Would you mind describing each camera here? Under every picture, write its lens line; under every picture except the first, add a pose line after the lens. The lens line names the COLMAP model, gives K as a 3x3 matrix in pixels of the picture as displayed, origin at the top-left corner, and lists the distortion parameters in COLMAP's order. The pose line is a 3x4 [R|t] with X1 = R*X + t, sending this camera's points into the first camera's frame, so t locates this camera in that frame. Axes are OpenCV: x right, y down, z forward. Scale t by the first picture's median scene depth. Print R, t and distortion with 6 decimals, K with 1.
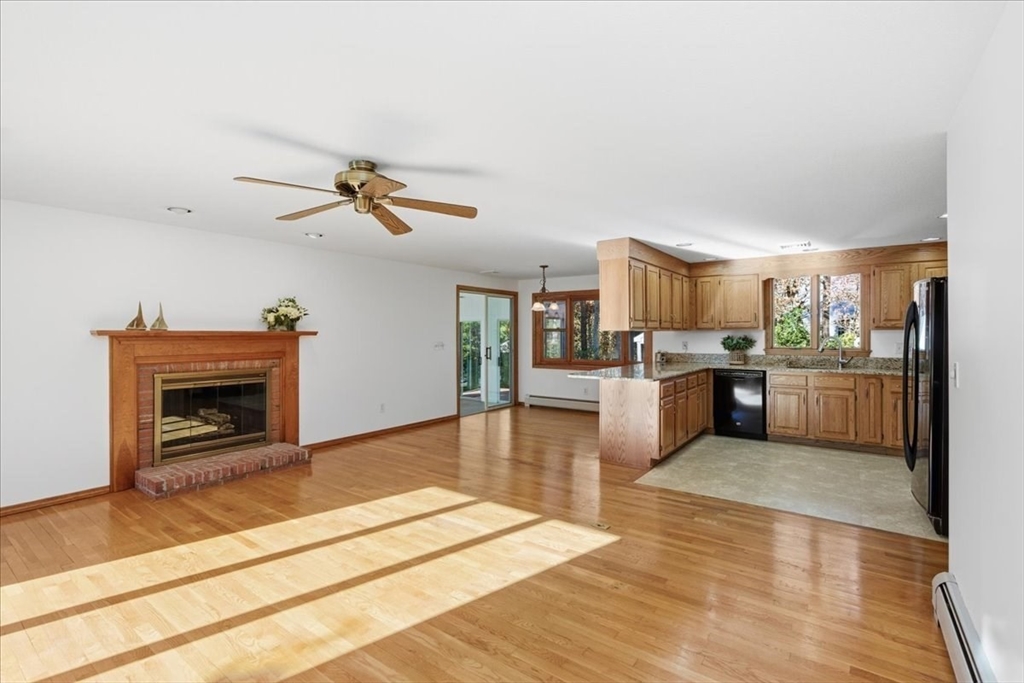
lens RADIAL K [[470.2, 0, 510.5], [0, 470.2, 330.6], [0, 0, 1]] dist [-0.001052, 0.001008]
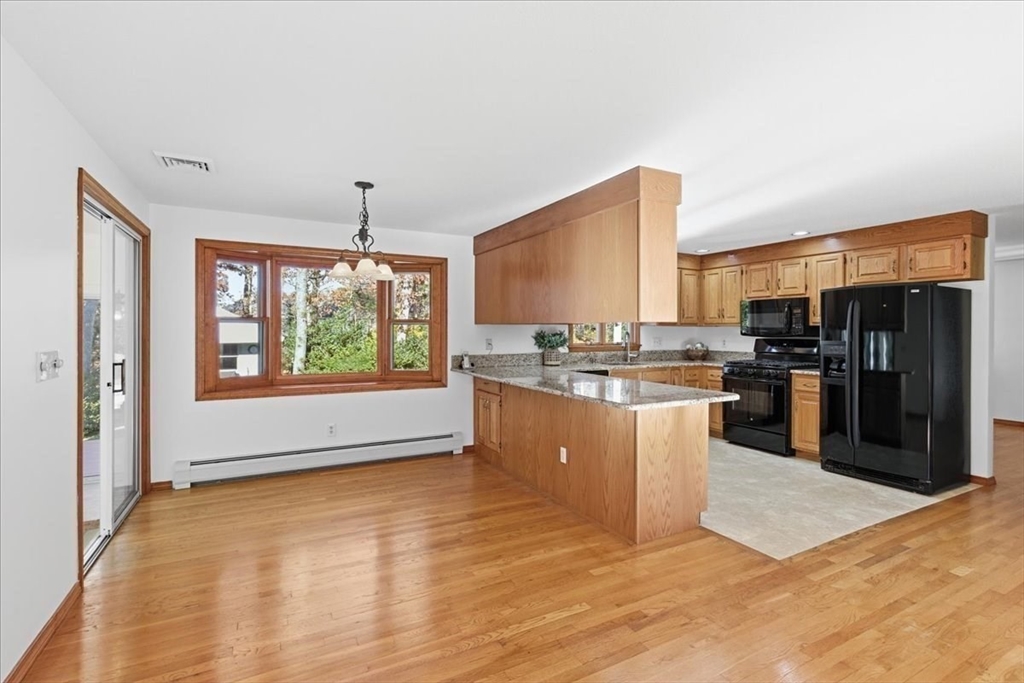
lens RADIAL K [[470.2, 0, 513.9], [0, 470.2, 330.4], [0, 0, 1]] dist [-0.001052, 0.001008]
pose [[0.439793, 0.005349, 0.898083, -0.335539], [-0.005809, 0.999978, -0.003111, 0.014073], [-0.898080, -0.003849, 0.439815, 0.759044]]
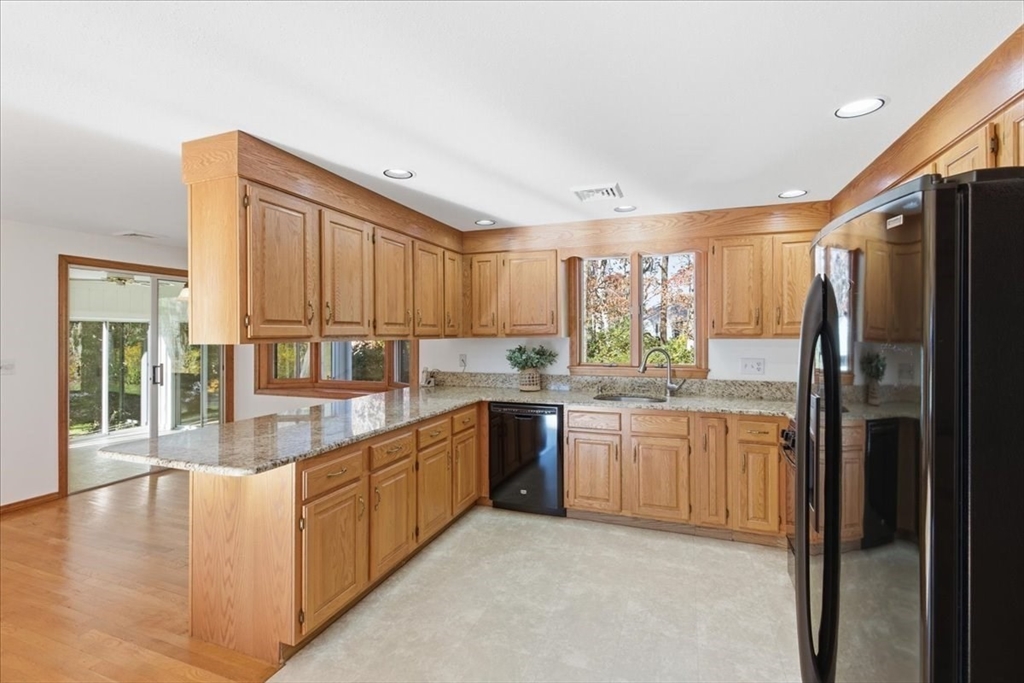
lens RADIAL K [[470.2, 0, 509.5], [0, 470.2, 325.4], [0, 0, 1]] dist [-0.001052, 0.001008]
pose [[0.964390, 0.003433, 0.264462, 0.310766], [-0.000367, 0.999932, -0.011643, -0.010721], [-0.264484, 0.011132, 0.964326, 0.421940]]
